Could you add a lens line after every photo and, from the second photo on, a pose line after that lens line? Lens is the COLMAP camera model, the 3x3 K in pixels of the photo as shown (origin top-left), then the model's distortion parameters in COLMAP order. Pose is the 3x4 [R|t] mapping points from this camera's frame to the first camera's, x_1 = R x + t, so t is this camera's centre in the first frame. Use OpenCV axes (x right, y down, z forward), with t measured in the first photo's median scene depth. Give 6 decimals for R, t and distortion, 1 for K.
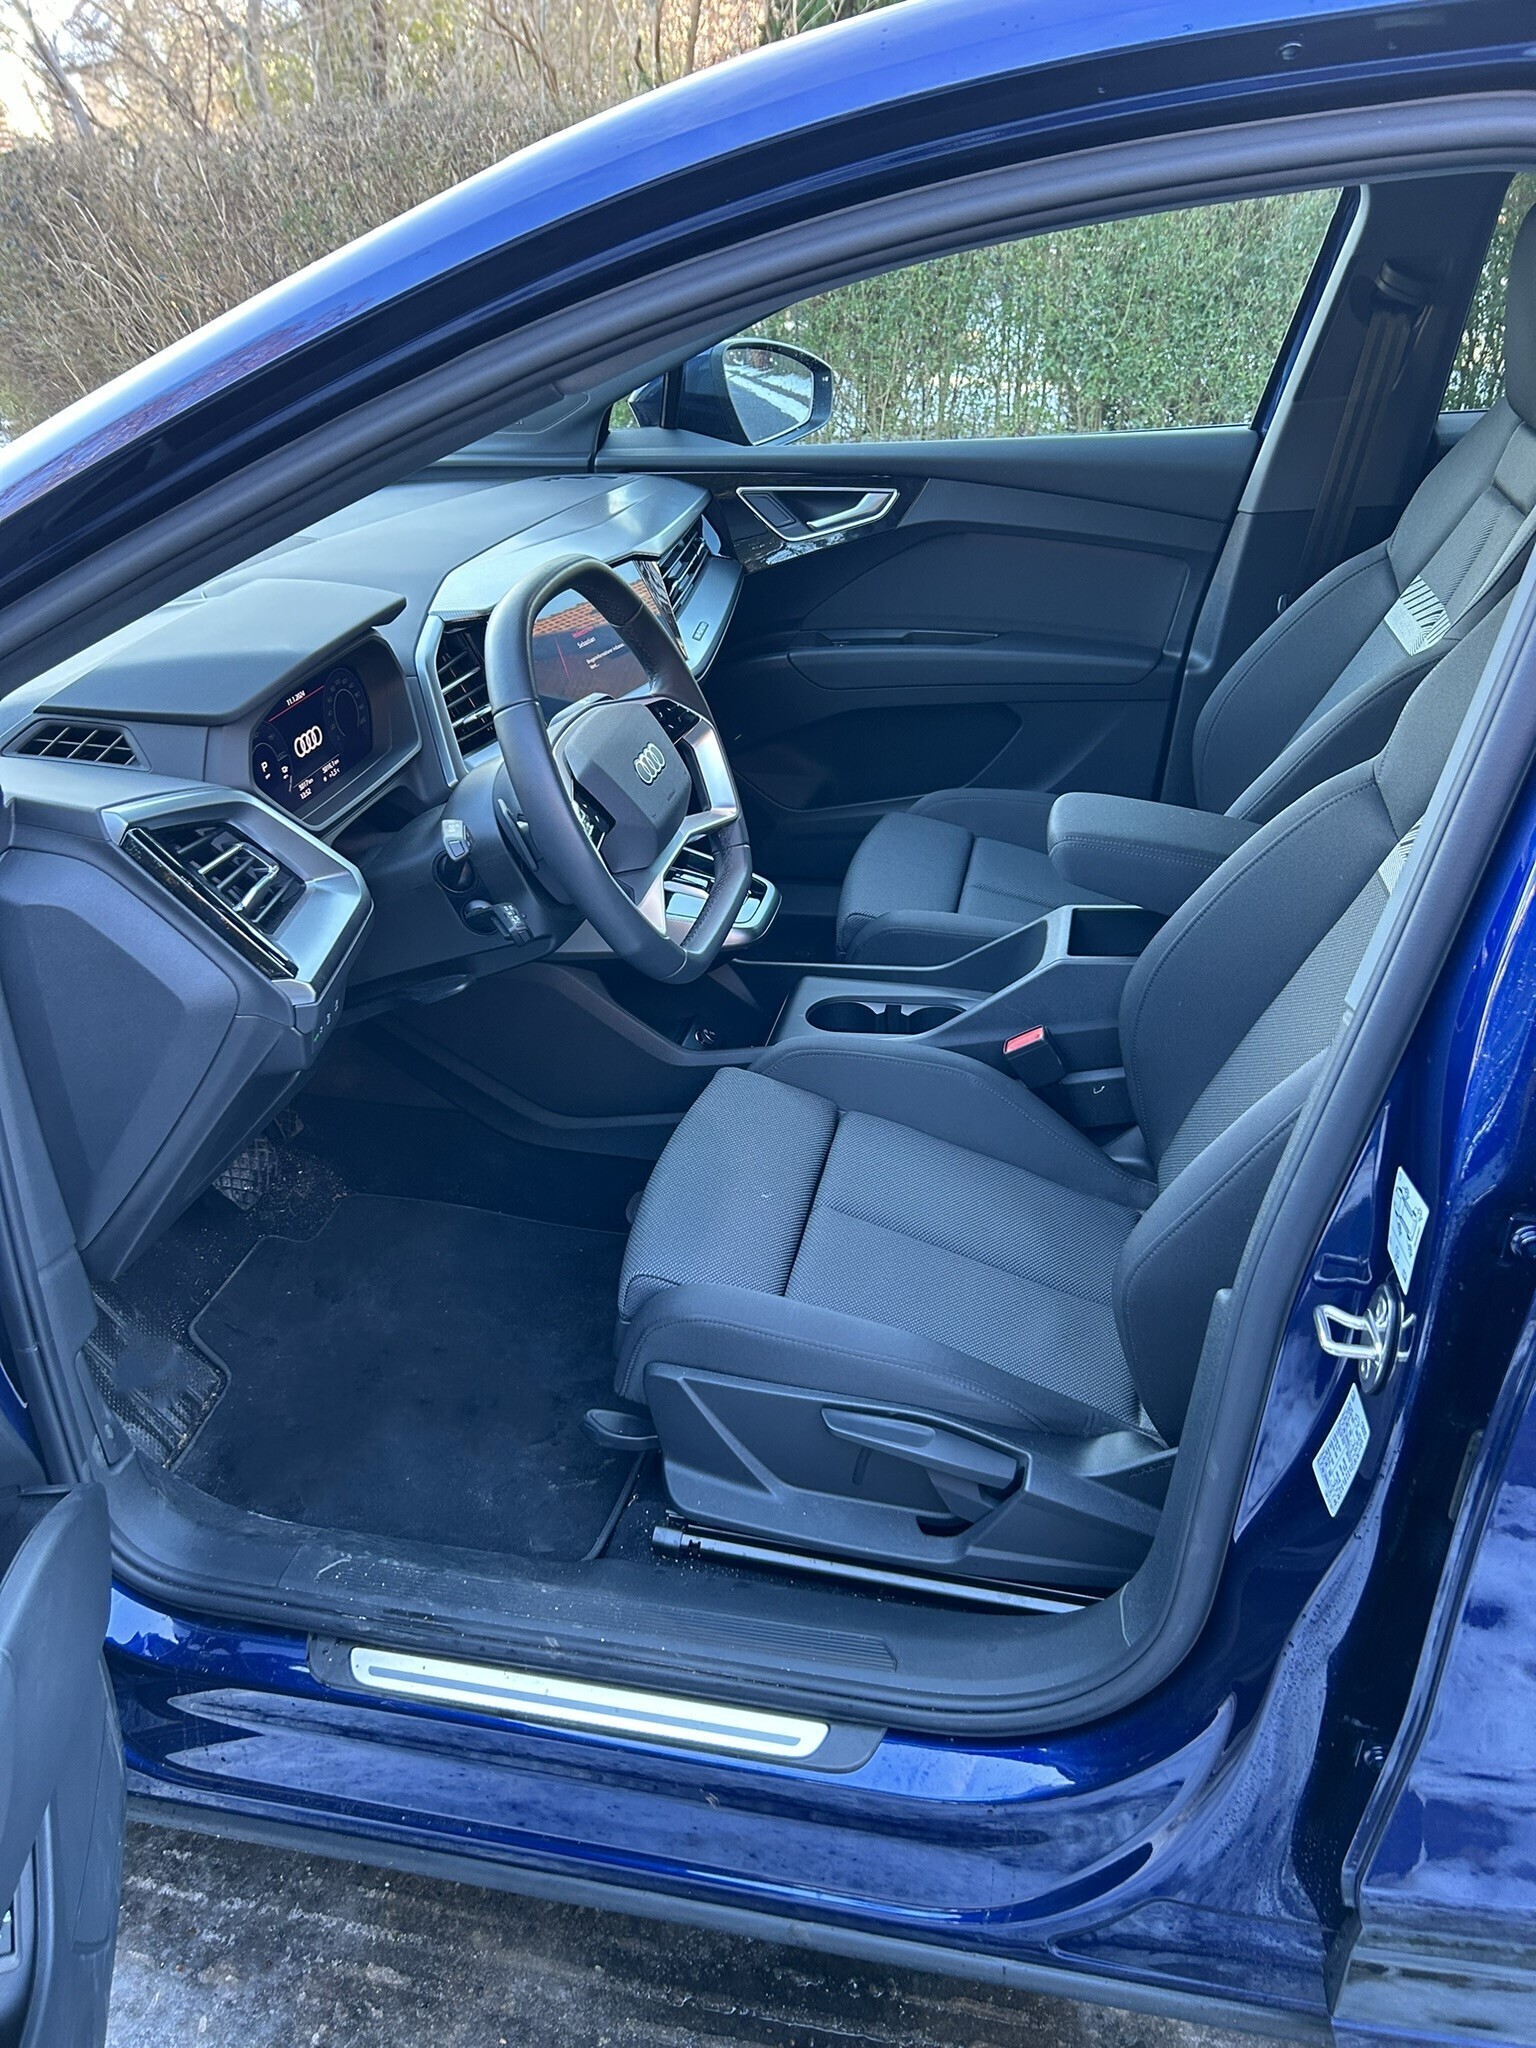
lens RADIAL K [[1643.4, 0, 725.9], [0, 1643.4, 1027.6], [0, 0, 1]] dist [0.044788, 0.000614]
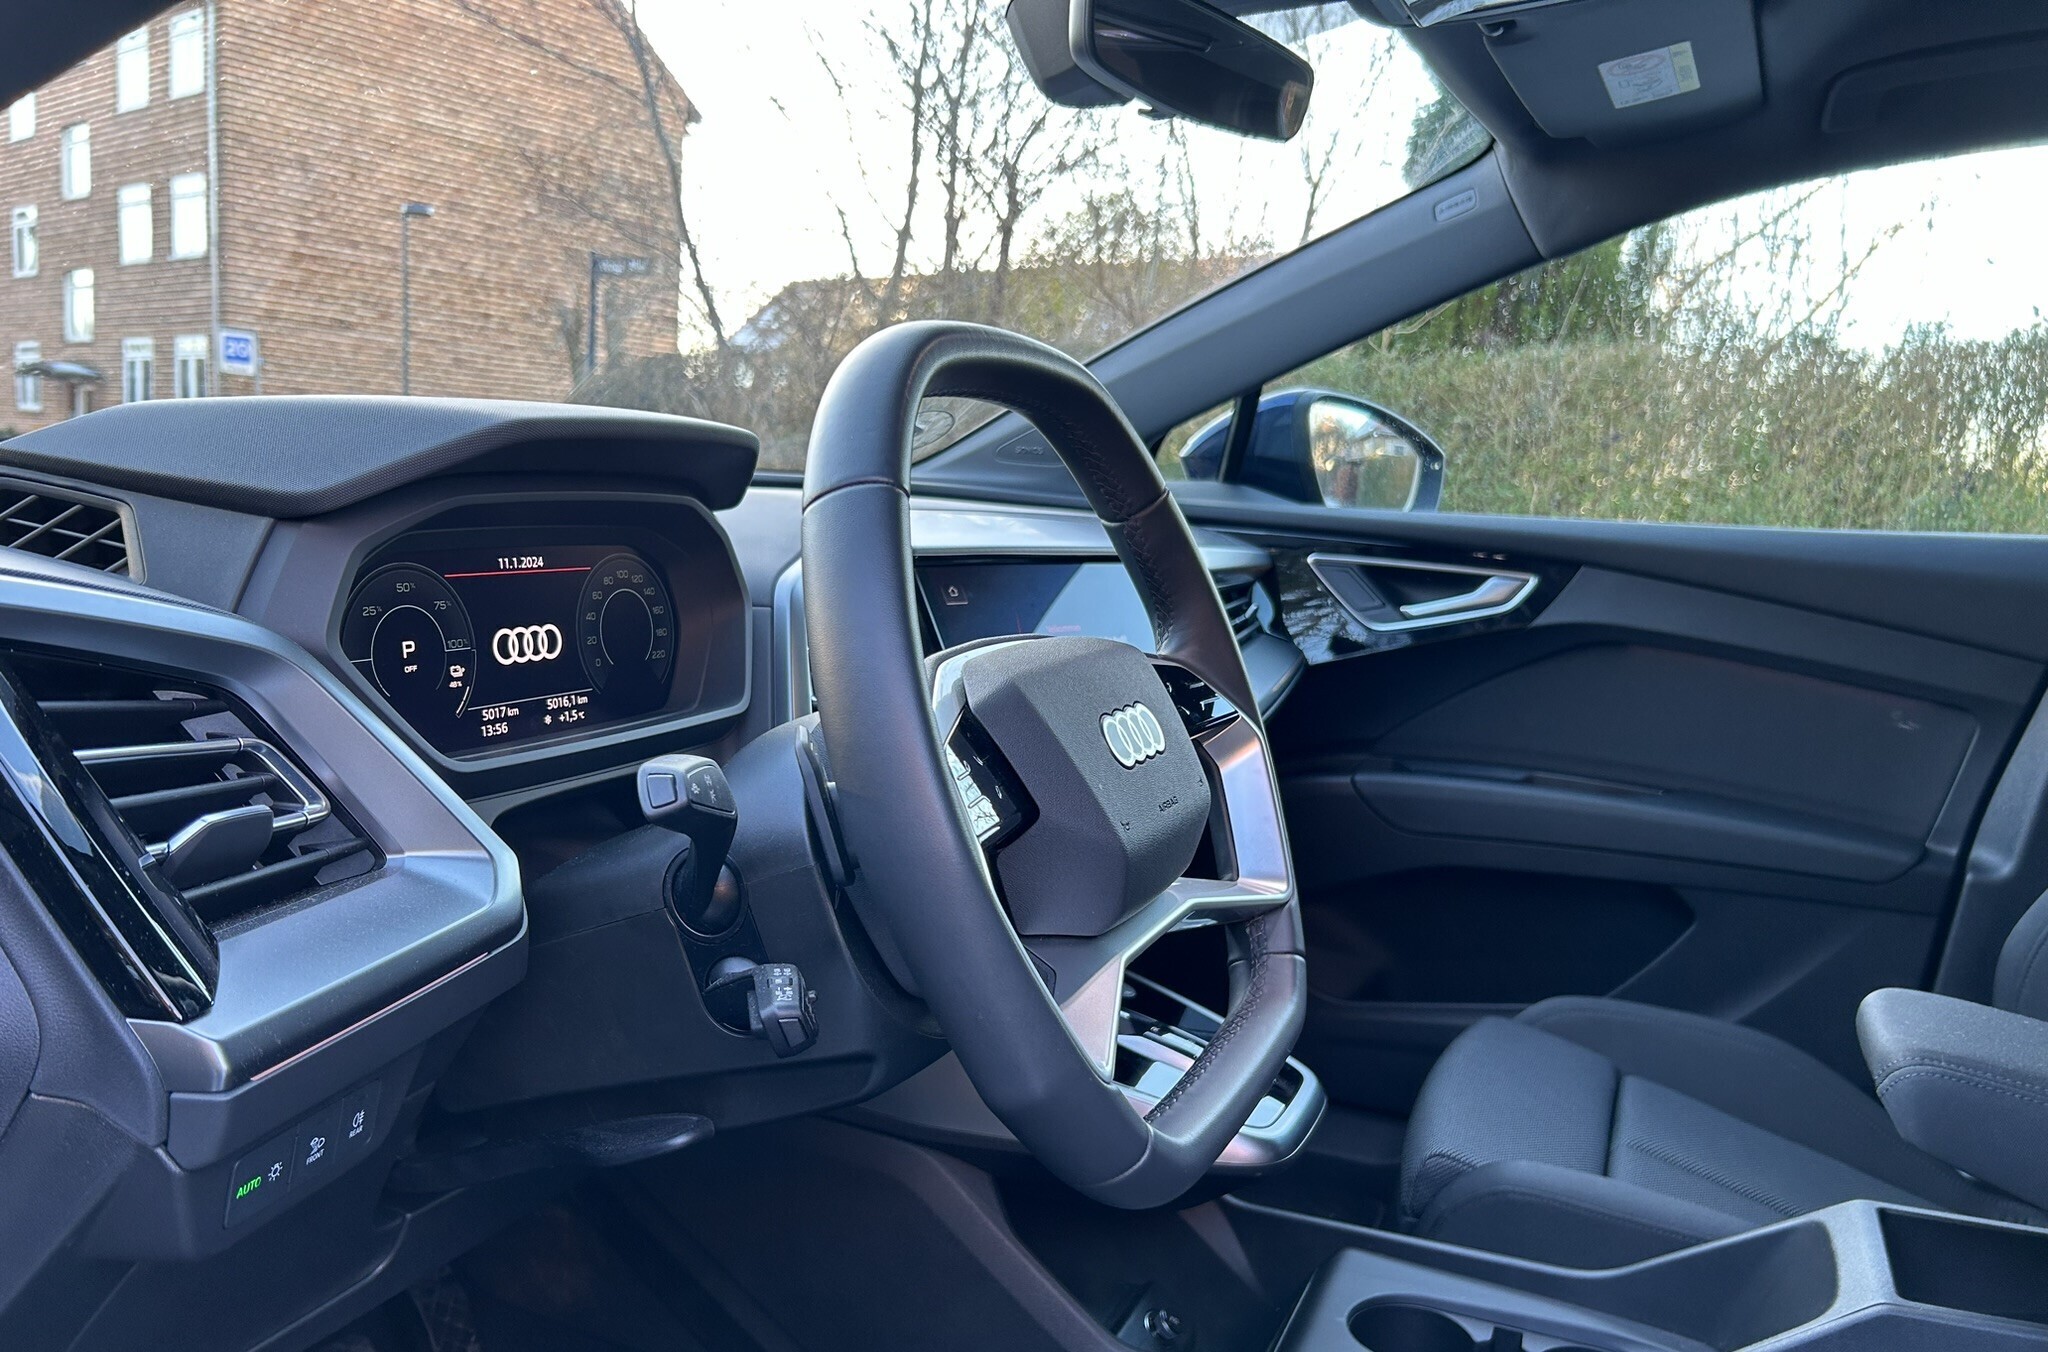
lens RADIAL K [[1585.3, 0, 1021.0], [0, 1585.3, 739.7], [0, 0, 1]] dist [0.045978, -0.056107]
pose [[0.980573, 0.131704, -0.145363, -0.006771], [-0.171335, 0.935890, -0.307823, -0.005324], [0.095503, 0.326749, 0.940274, 0.361249]]
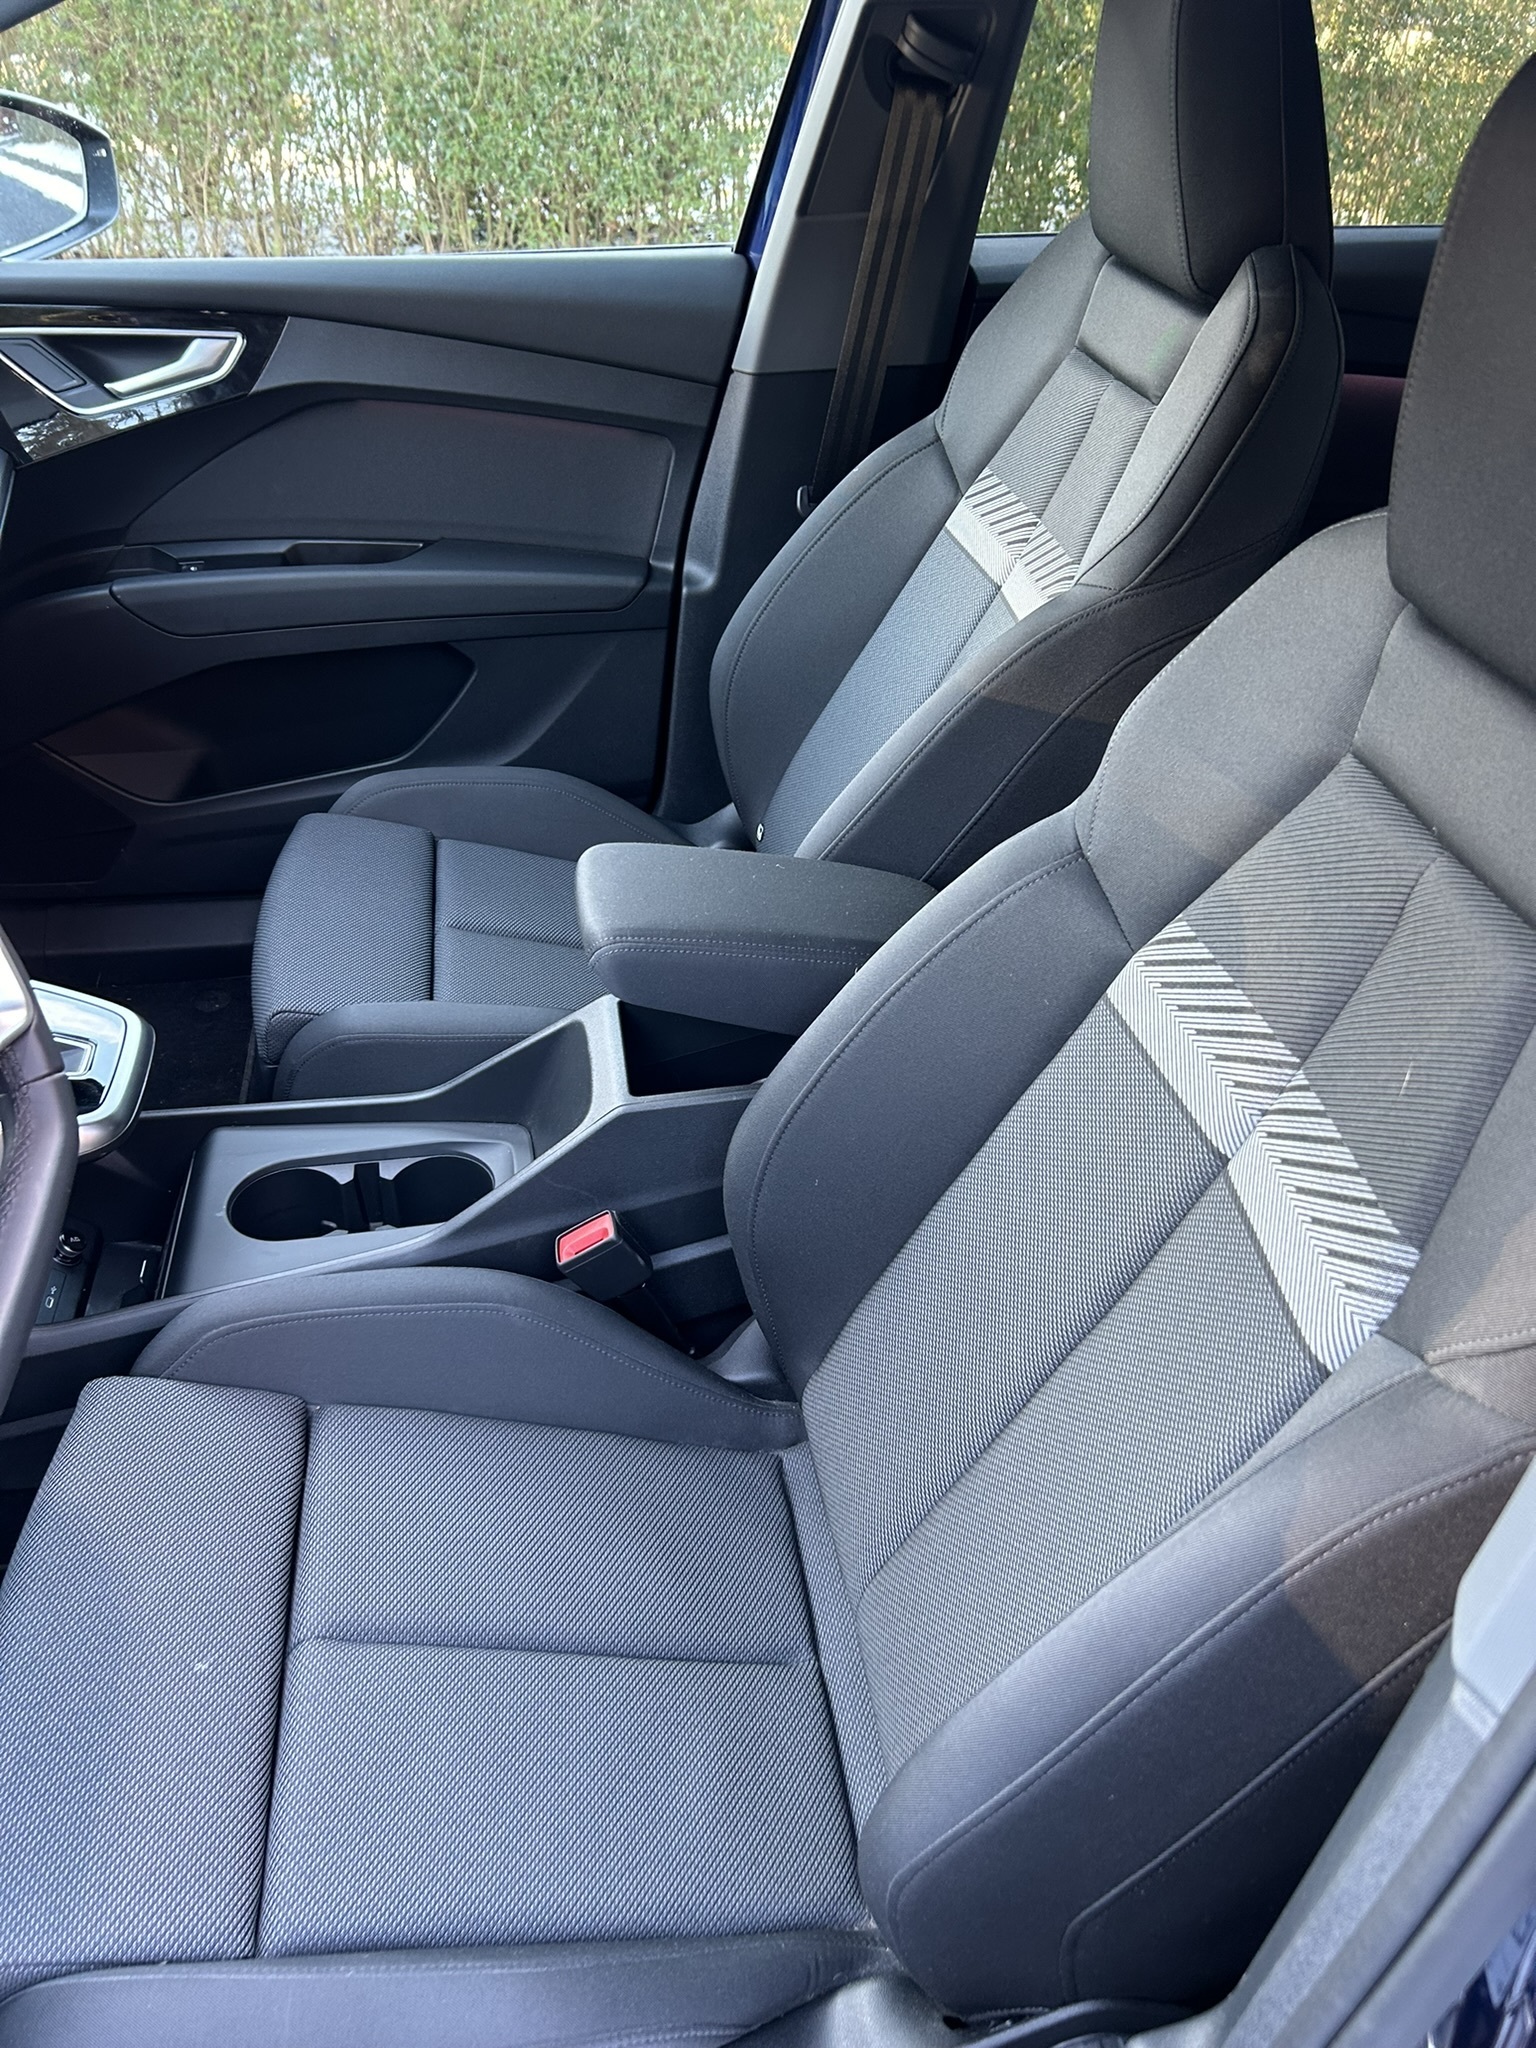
lens RADIAL K [[1584.5, 0, 768.0], [0, 1584.5, 1024.0], [0, 0, 1]] dist [0.071878, -0.090952]
pose [[0.925029, -0.154946, 0.346862, 0.033875], [0.111137, 0.983472, 0.142939, -0.125927], [-0.363277, -0.093674, 0.926960, 0.310905]]
